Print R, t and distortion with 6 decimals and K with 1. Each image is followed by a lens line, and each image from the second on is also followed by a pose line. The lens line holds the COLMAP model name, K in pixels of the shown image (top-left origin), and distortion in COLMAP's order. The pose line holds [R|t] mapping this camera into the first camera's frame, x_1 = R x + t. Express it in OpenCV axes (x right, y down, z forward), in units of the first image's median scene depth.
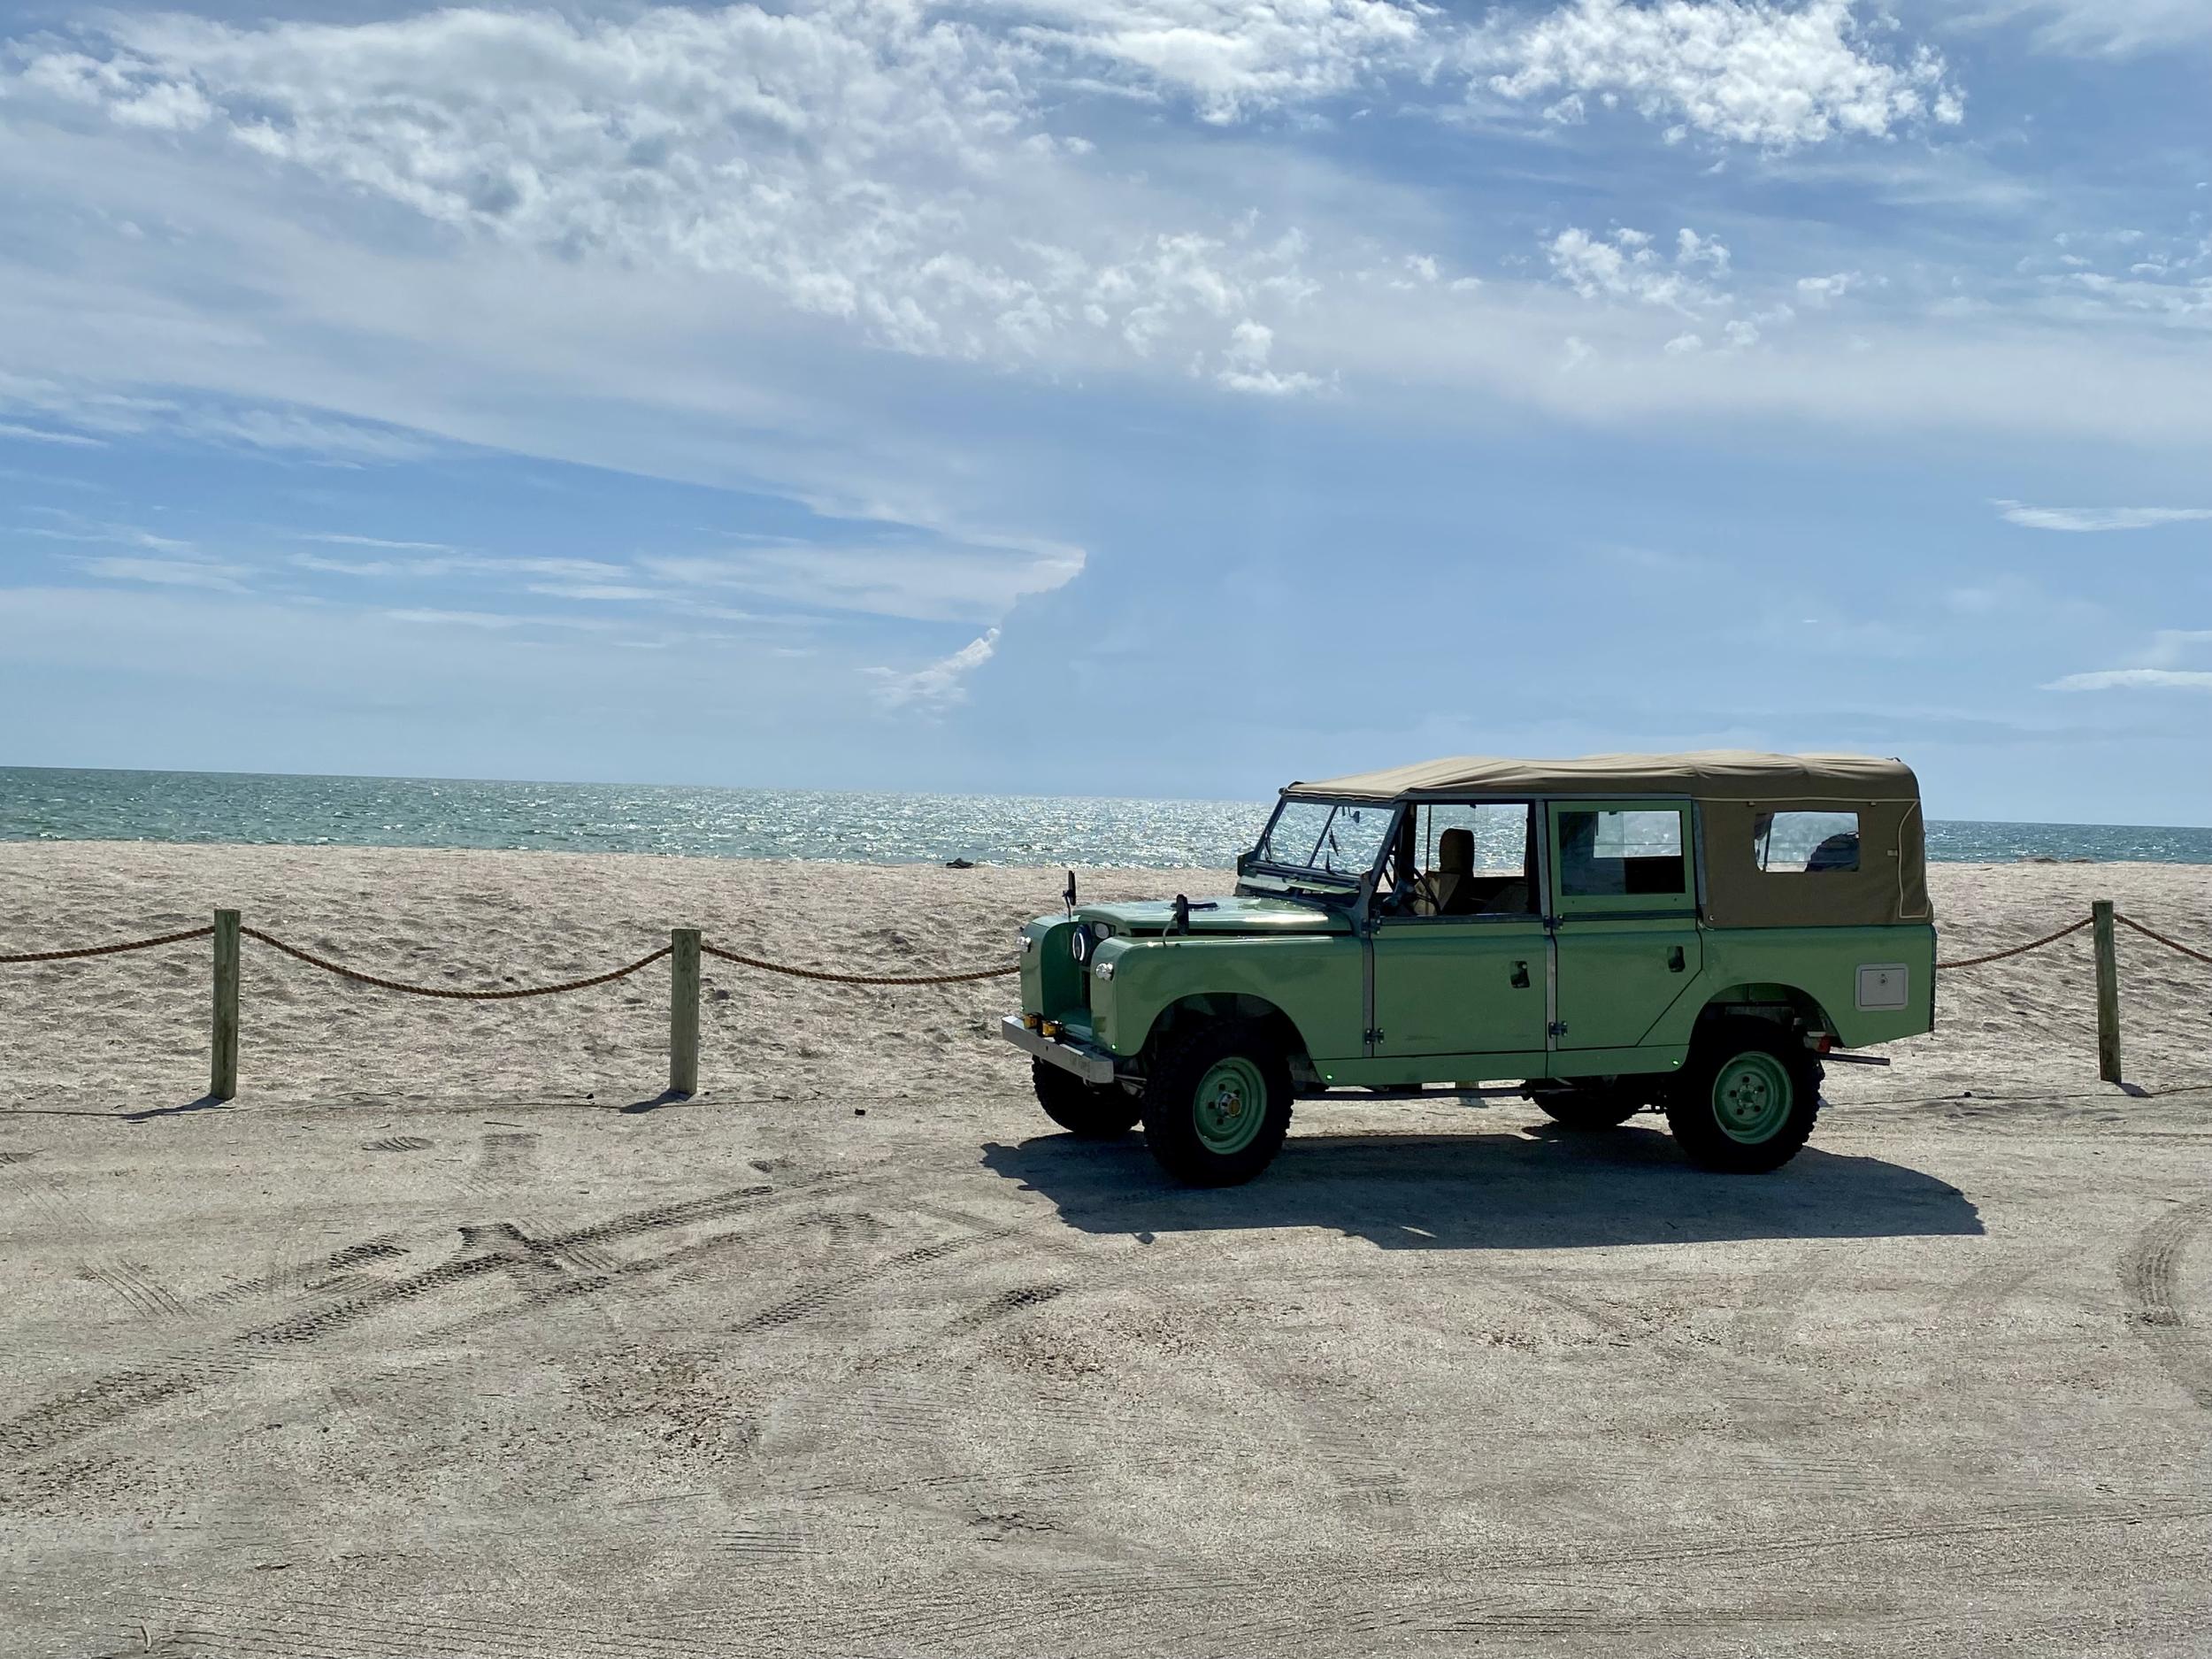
lens RADIAL K [[2185.0, 0, 1097.1], [0, 2185.0, 828.3], [0, 0, 1]] dist [0.164913, -0.447341]
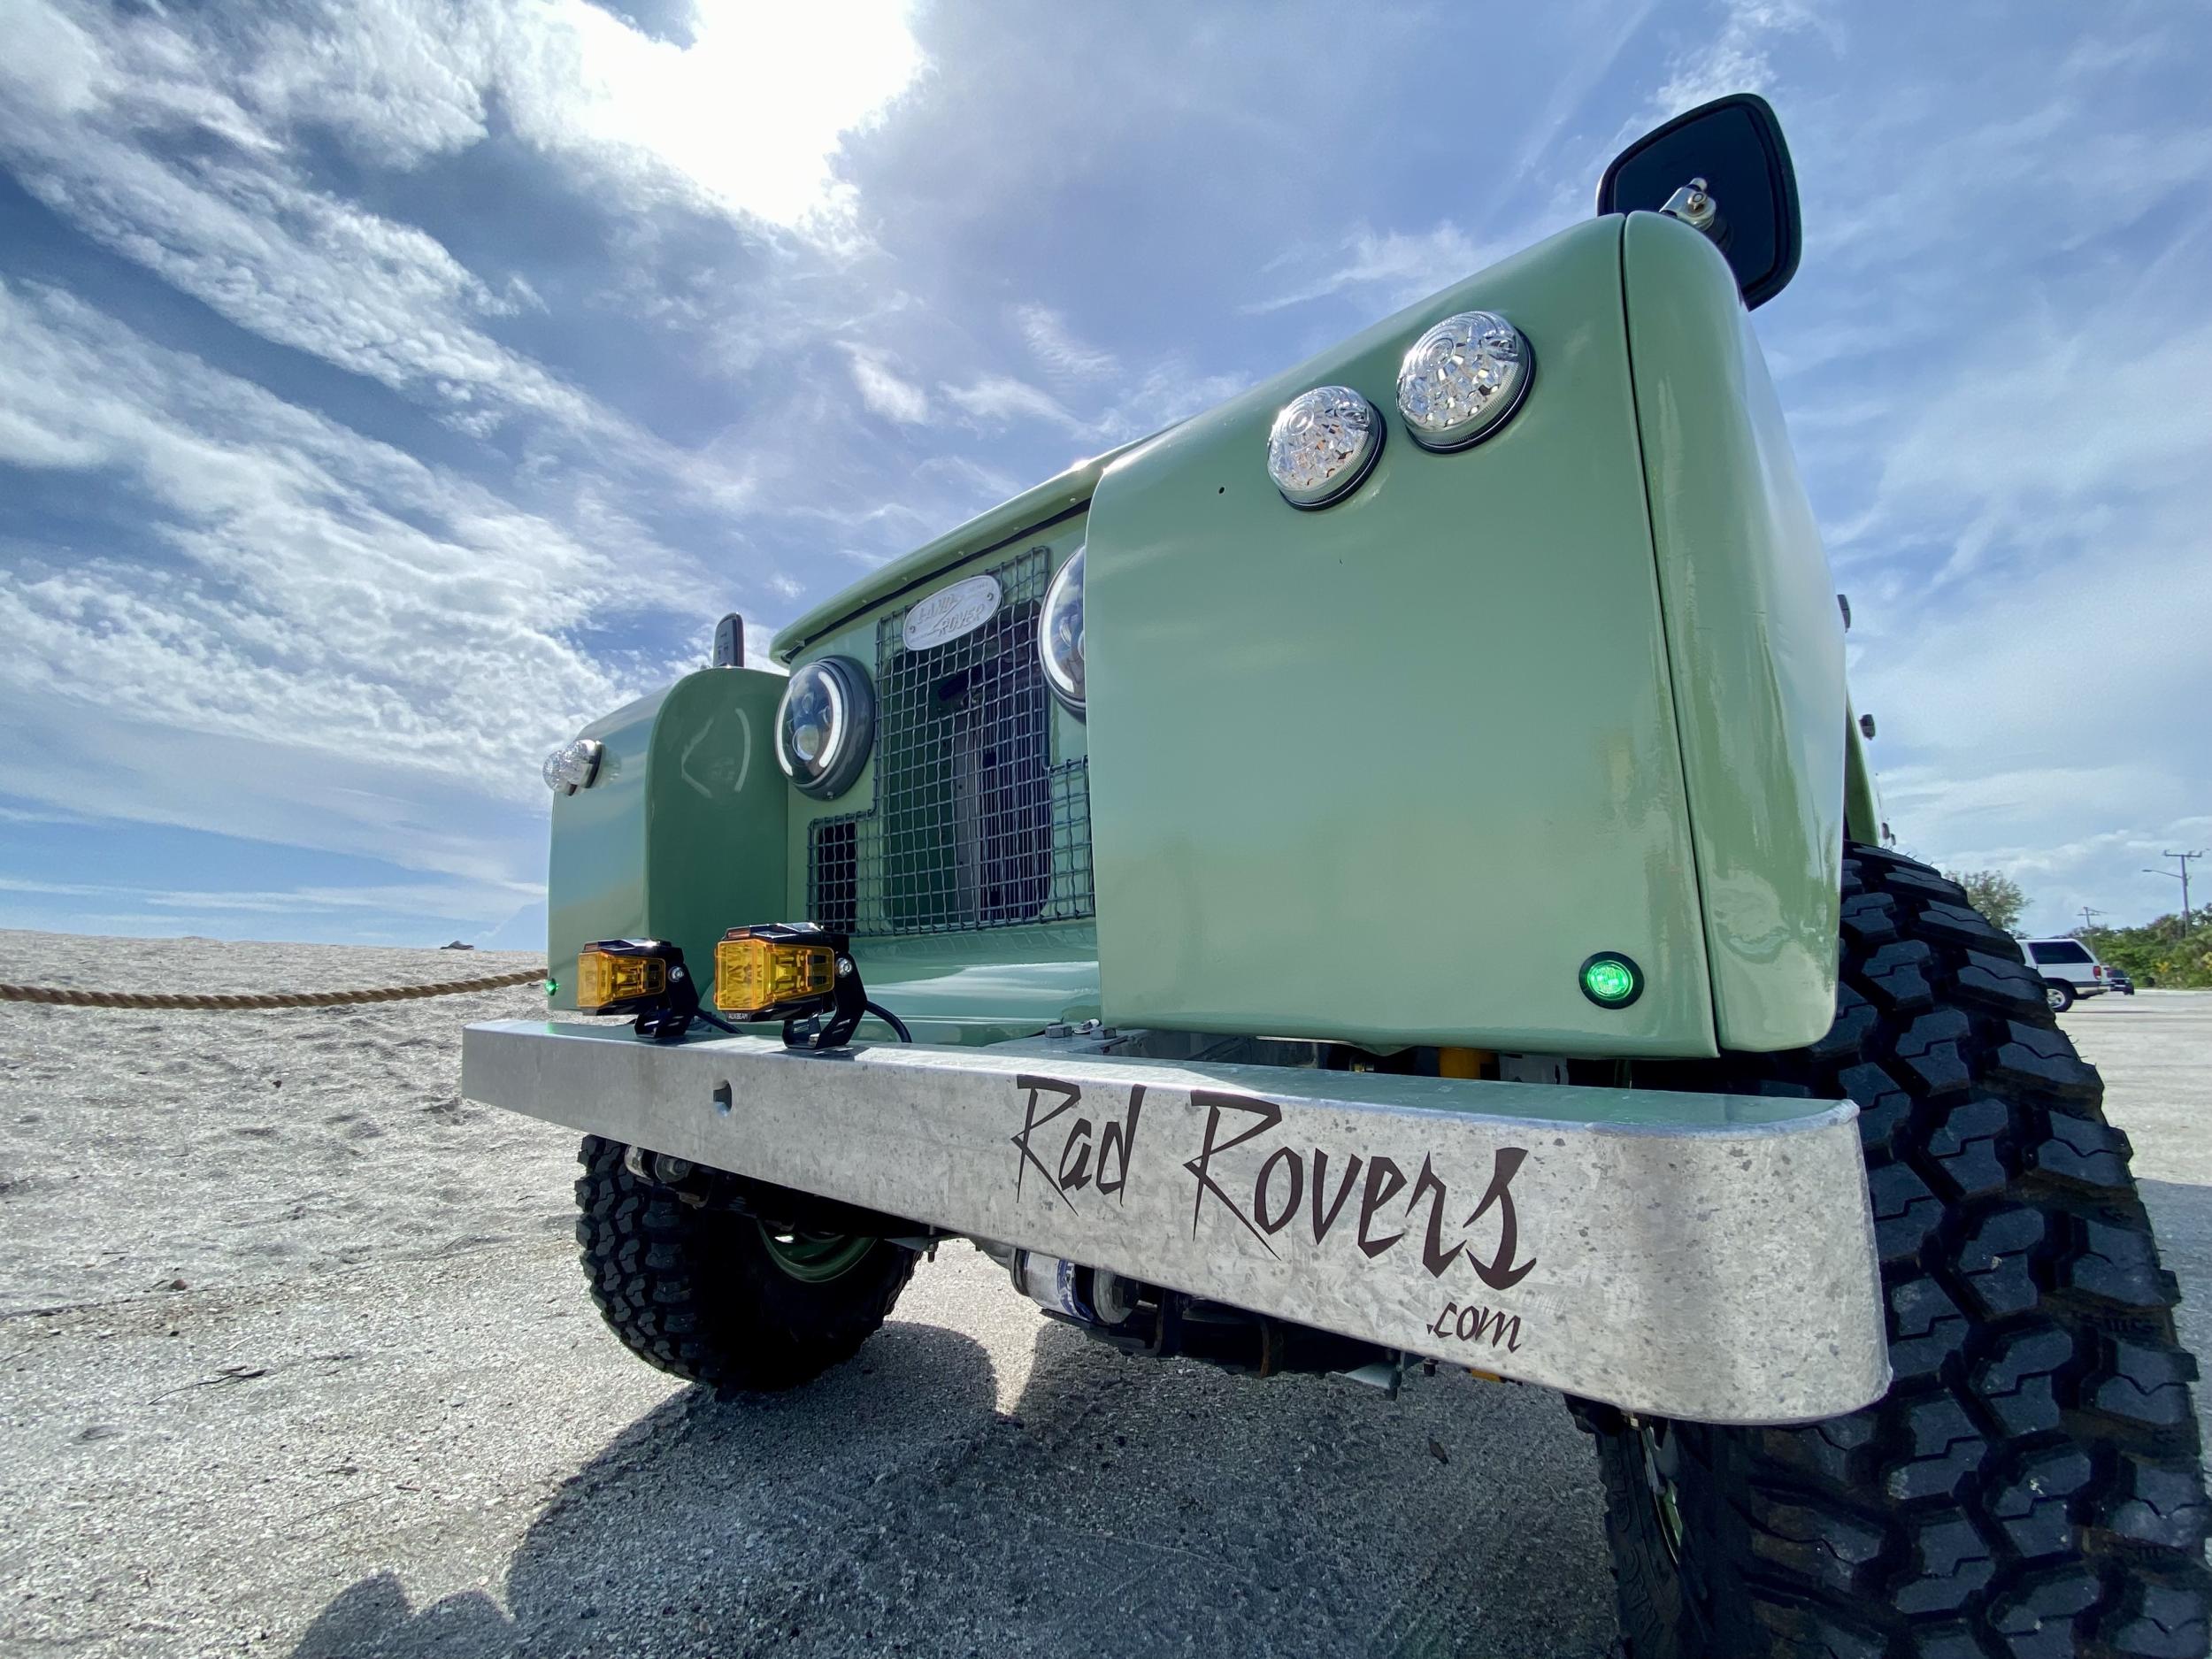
lens RADIAL K [[902.3, 0, 1109.9], [0, 902.3, 819.5], [0, 0, 1]] dist [0.019348, -0.021268]
pose [[0.861721, 0.057410, 0.504125, -0.026403], [0.046918, 0.980305, -0.191838, 0.072016], [-0.505209, 0.188963, 0.842055, 0.700583]]
